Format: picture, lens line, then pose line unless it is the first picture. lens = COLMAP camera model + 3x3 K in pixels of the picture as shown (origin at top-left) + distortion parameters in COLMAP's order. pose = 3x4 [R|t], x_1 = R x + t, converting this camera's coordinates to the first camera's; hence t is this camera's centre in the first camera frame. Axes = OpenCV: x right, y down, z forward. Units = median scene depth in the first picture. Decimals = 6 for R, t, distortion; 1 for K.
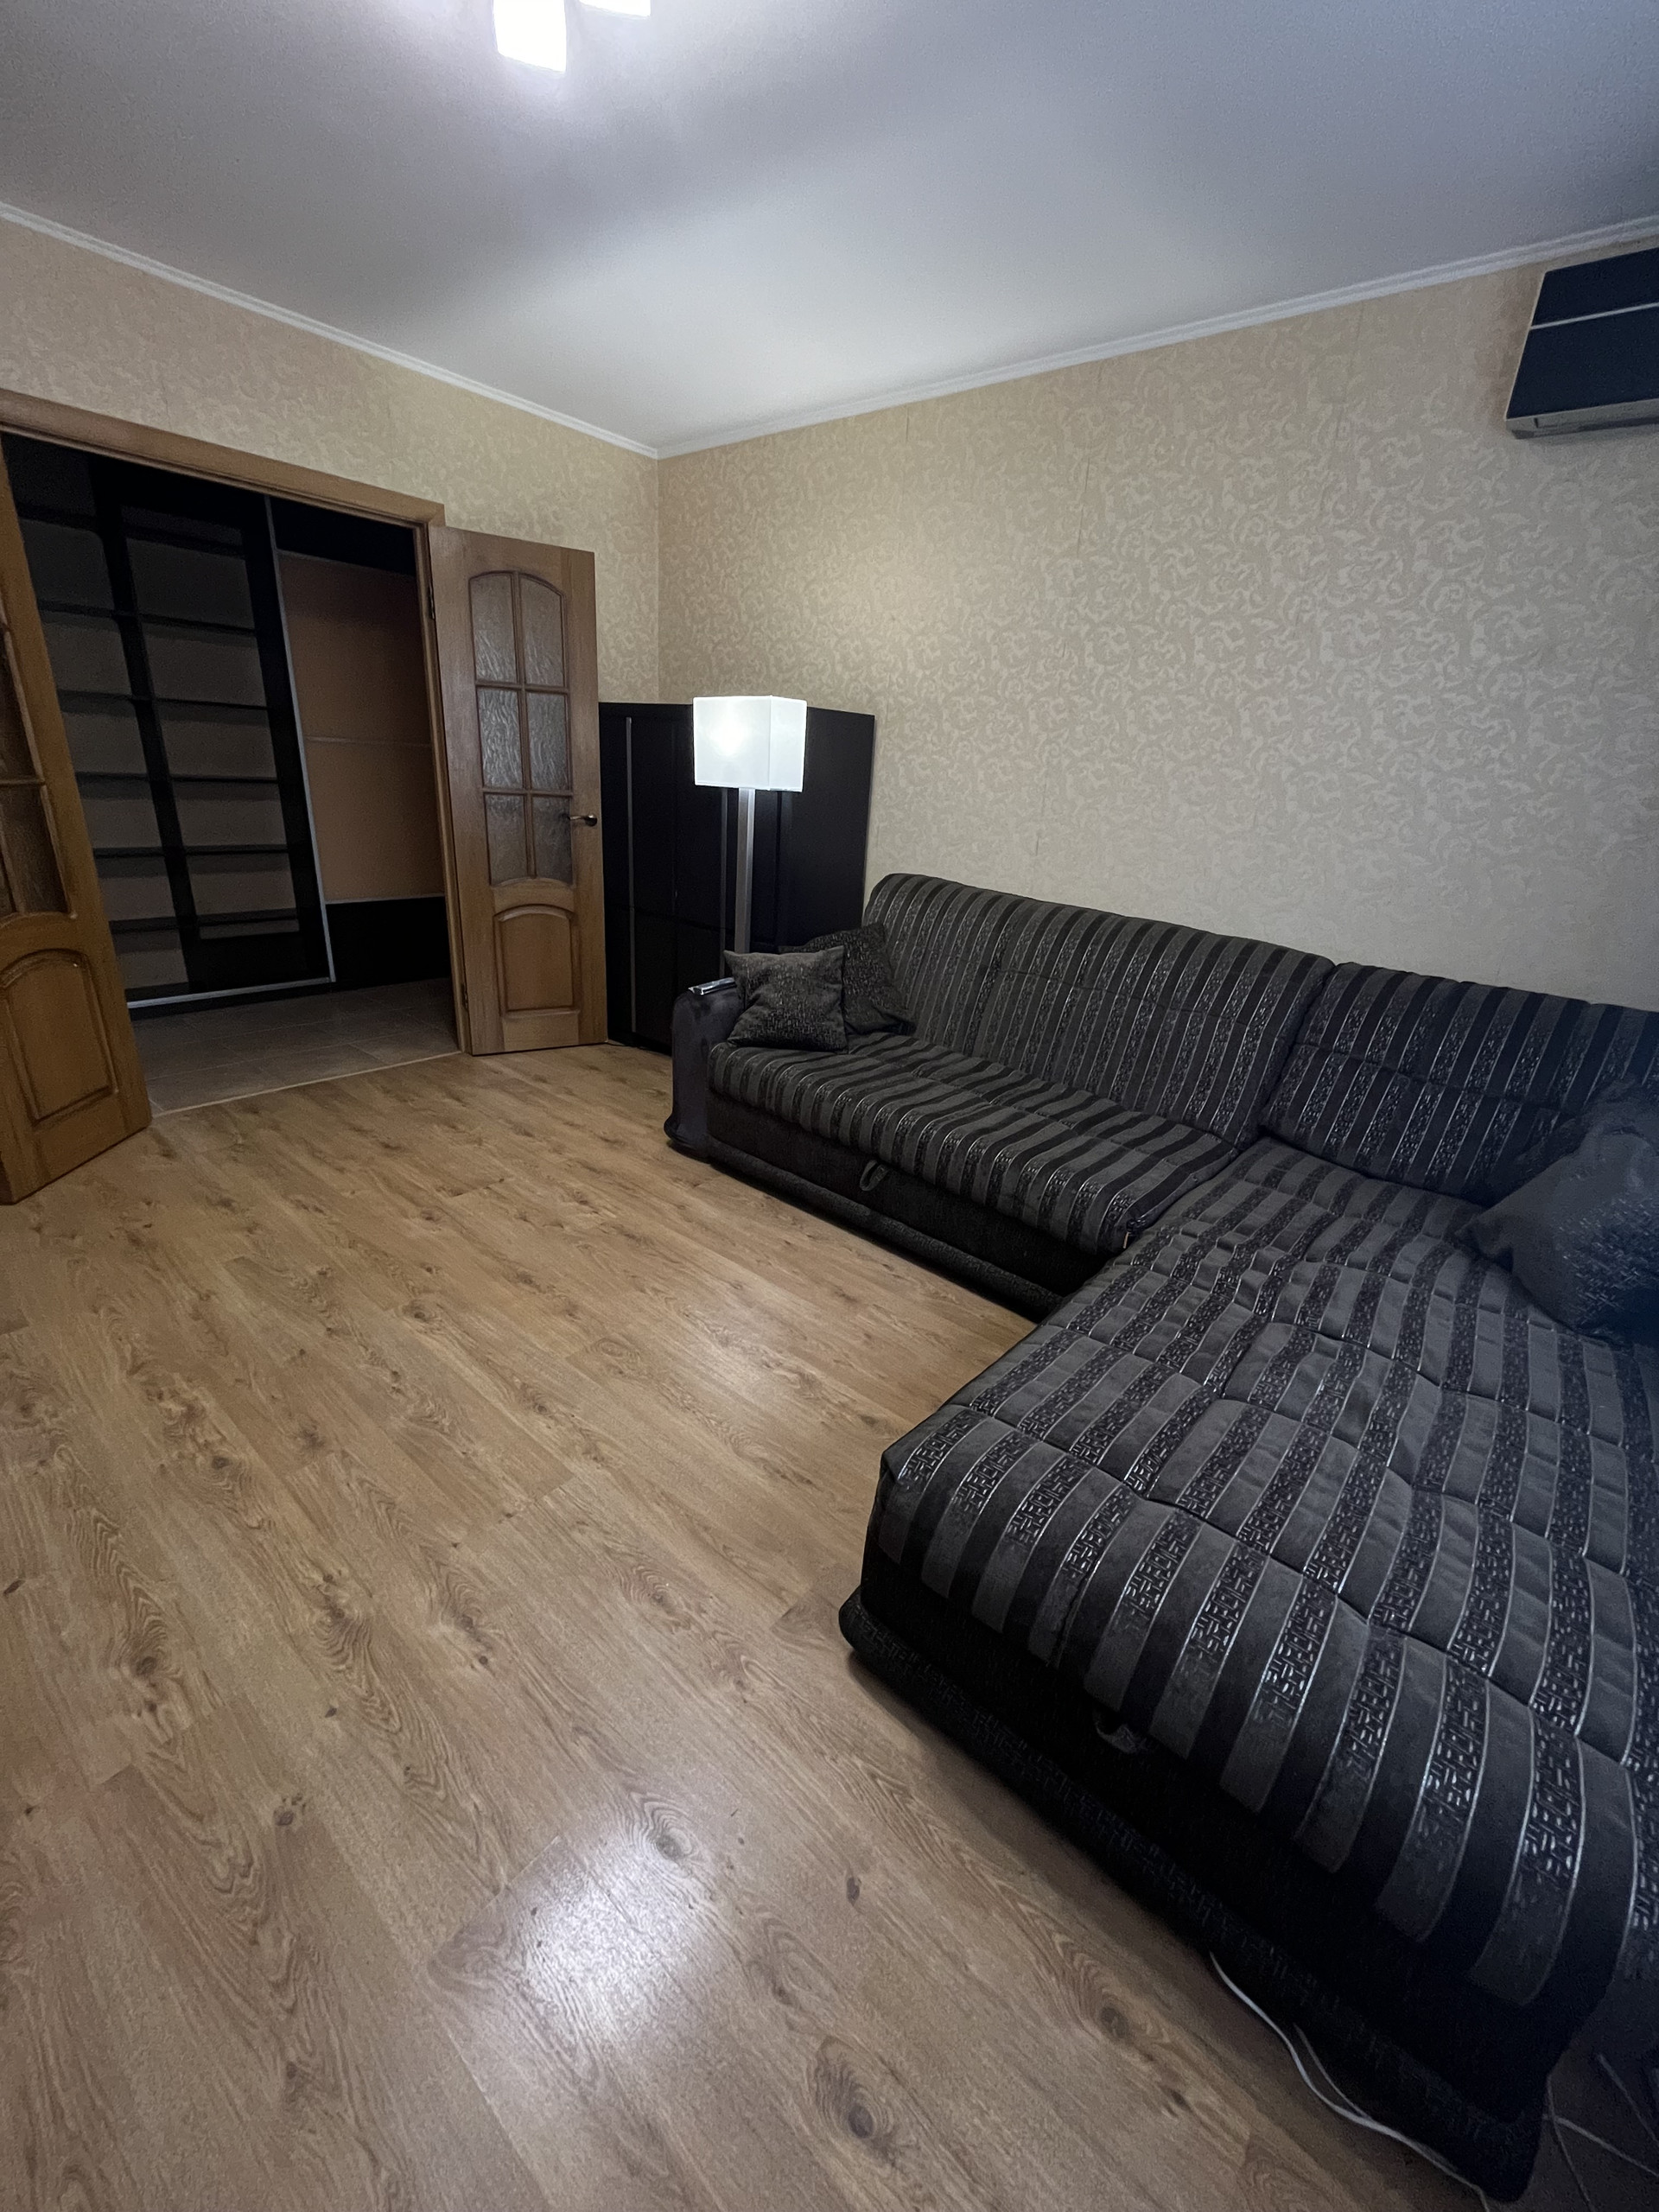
lens RADIAL K [[895.7, 0, 833.2], [0, 895.7, 1096.1], [0, 0, 1]] dist [-0.003324, 0.000693]
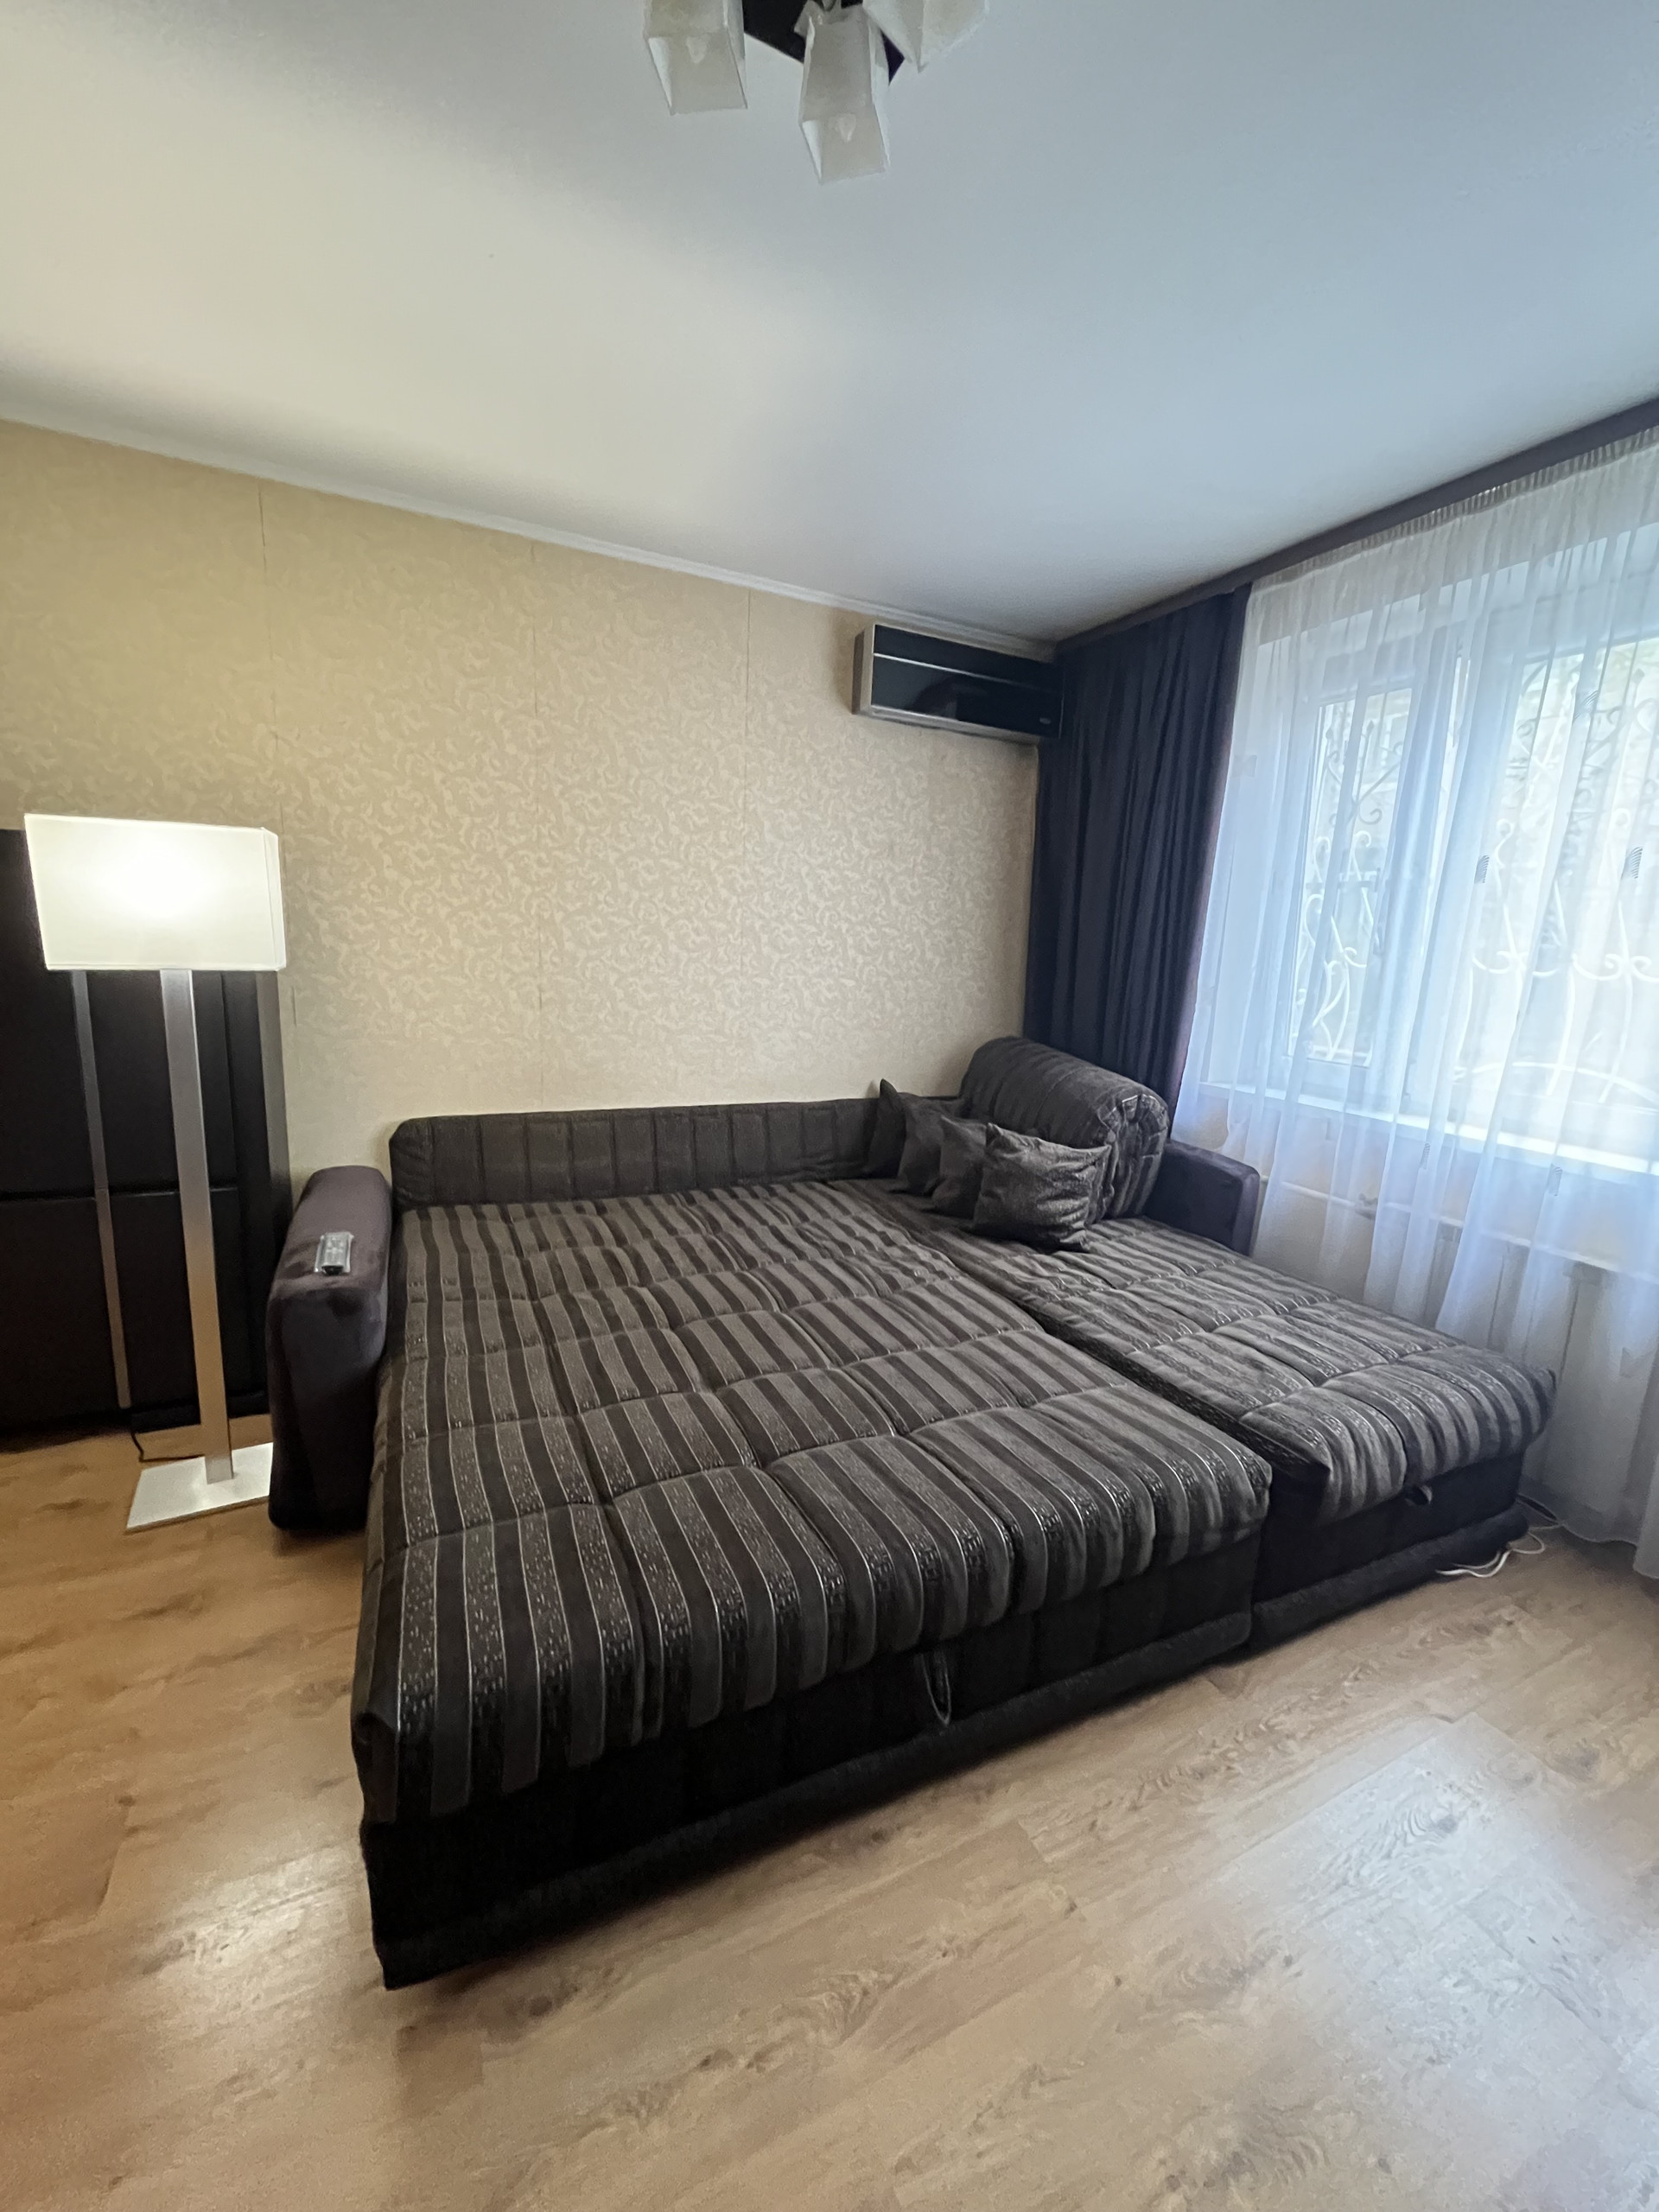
lens RADIAL K [[895.7, 0, 833.2], [0, 895.7, 1096.1], [0, 0, 1]] dist [-0.003324, 0.000693]
pose [[0.403097, -0.204070, 0.892114, -0.879311], [0.300526, 0.950278, 0.081584, -0.291555], [-0.864405, 0.235217, 0.444383, 0.587057]]
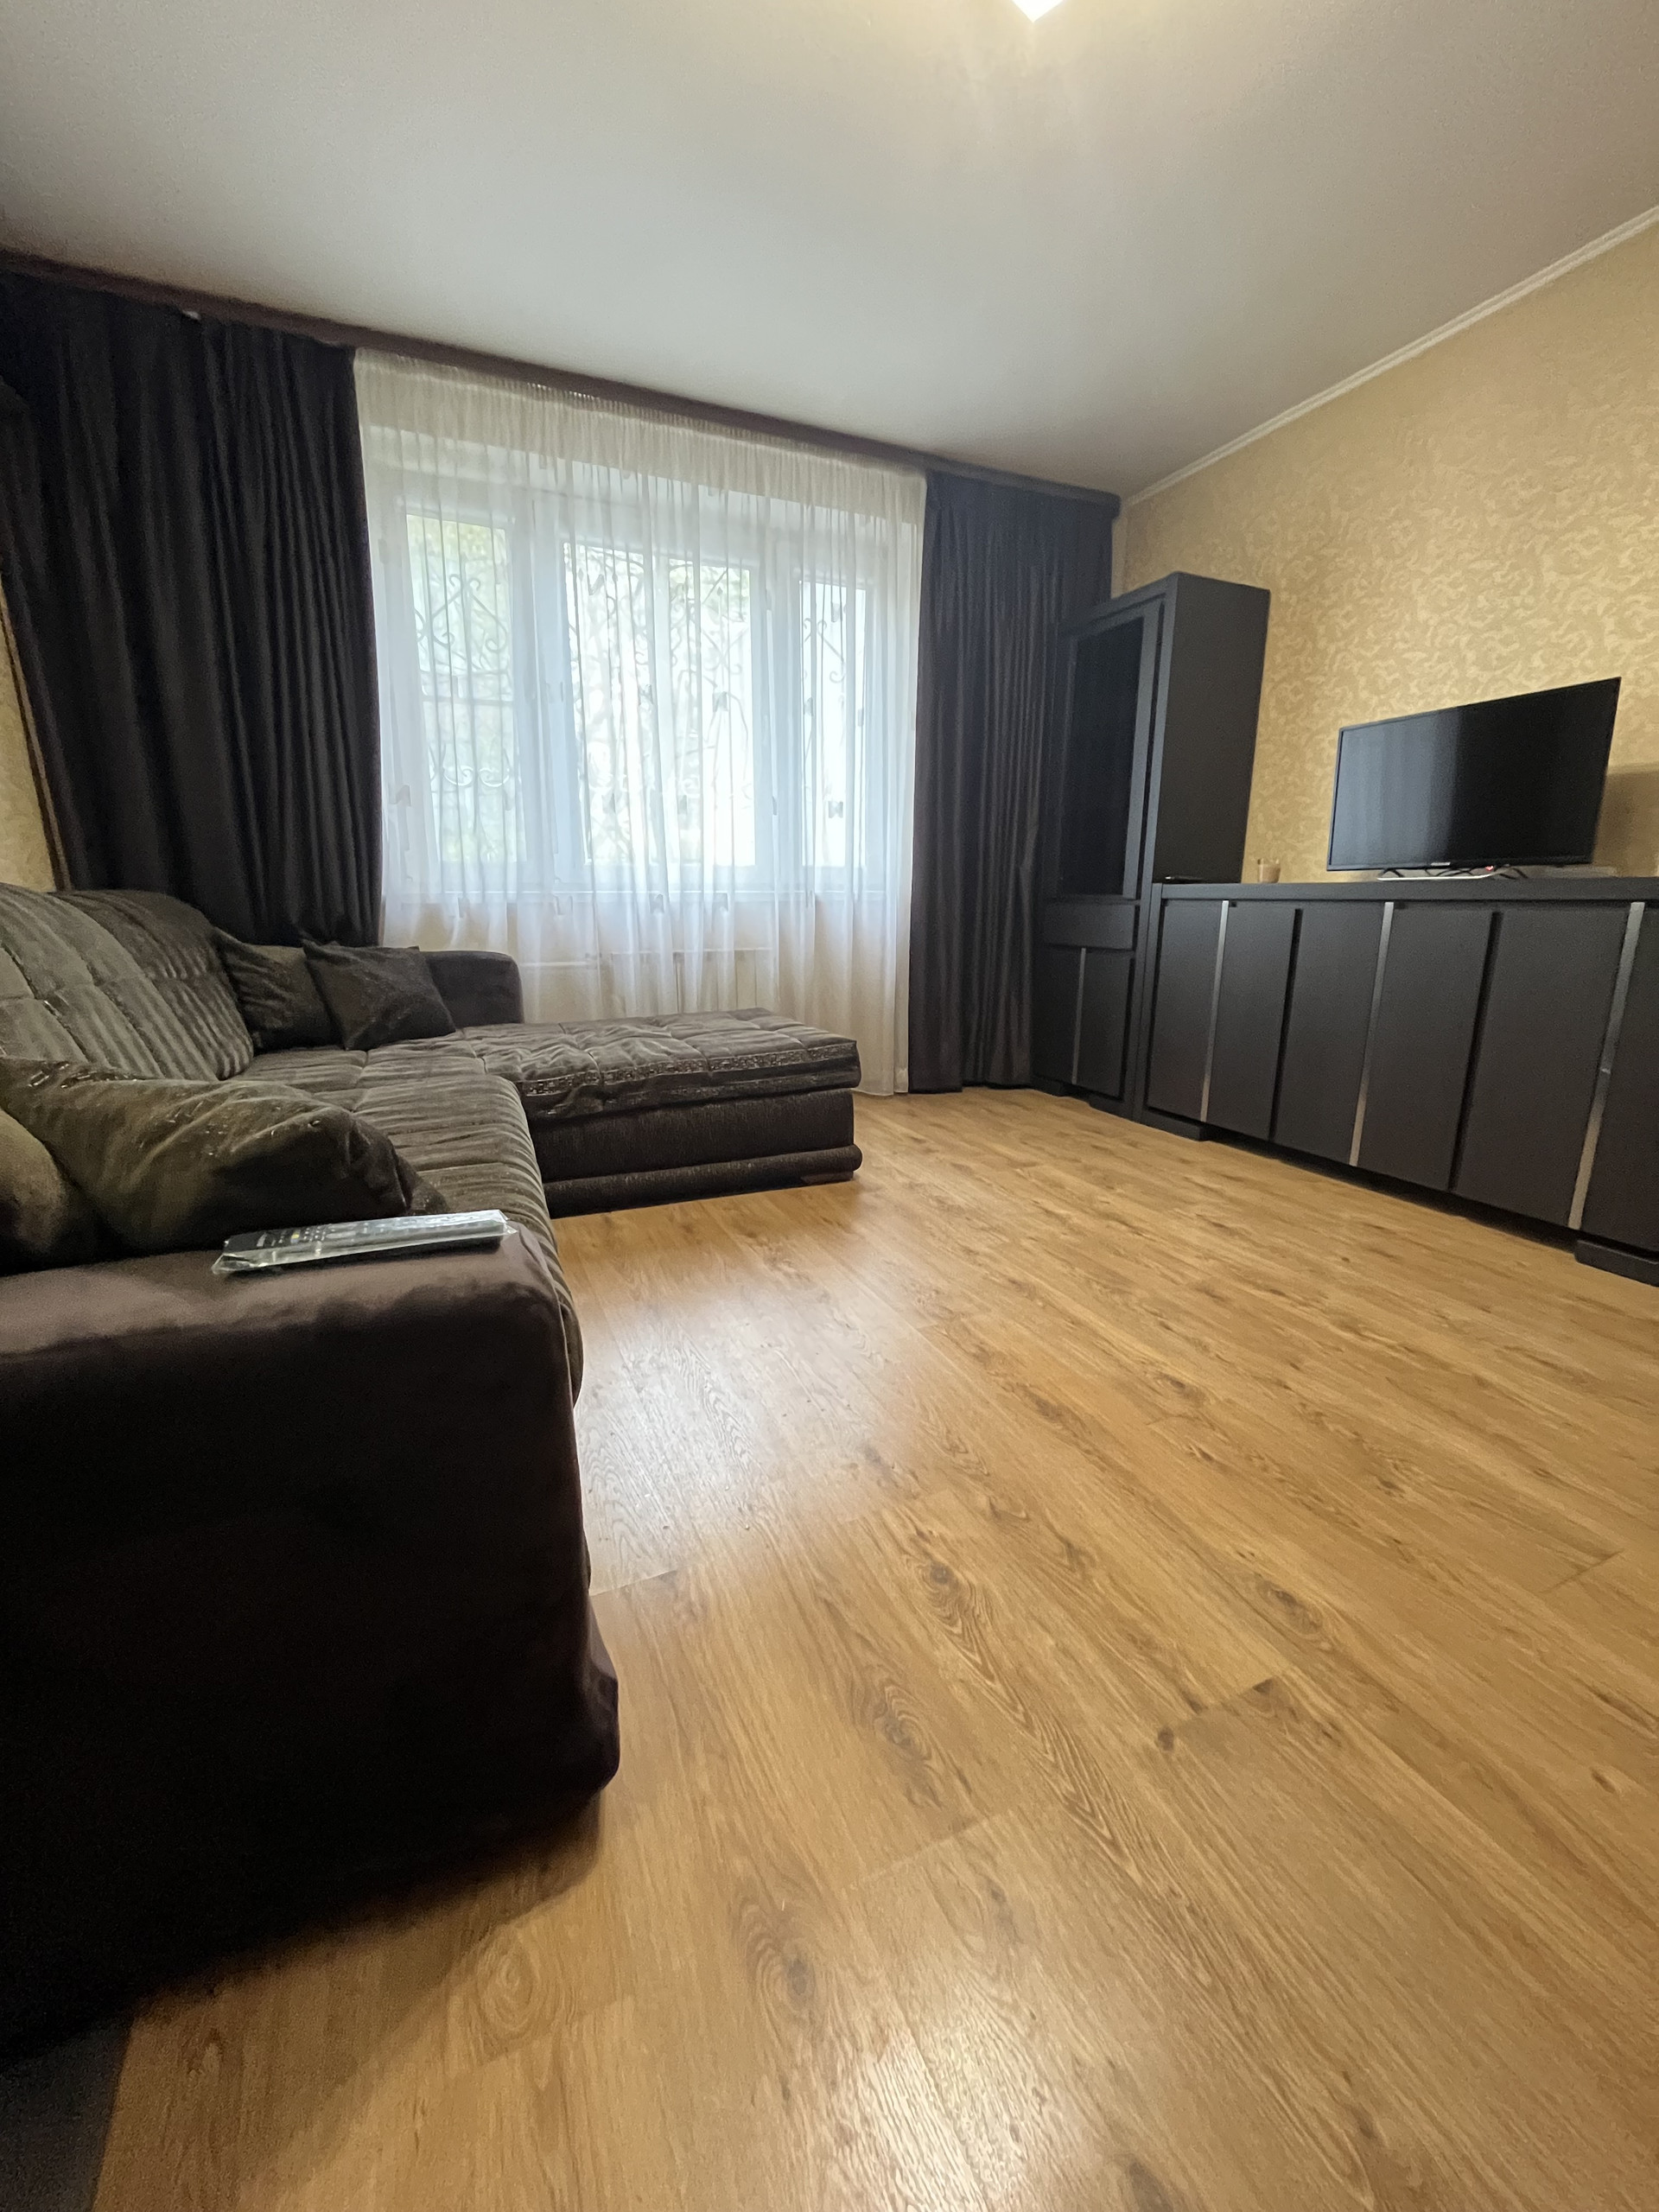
lens RADIAL K [[895.7, 0, 833.2], [0, 895.7, 1096.1], [0, 0, 1]] dist [-0.003324, 0.000693]
pose [[-0.896785, -0.157376, 0.413532, -0.558502], [0.100062, 0.838262, 0.536007, -0.459914], [-0.431003, 0.522062, -0.735994, 1.825520]]
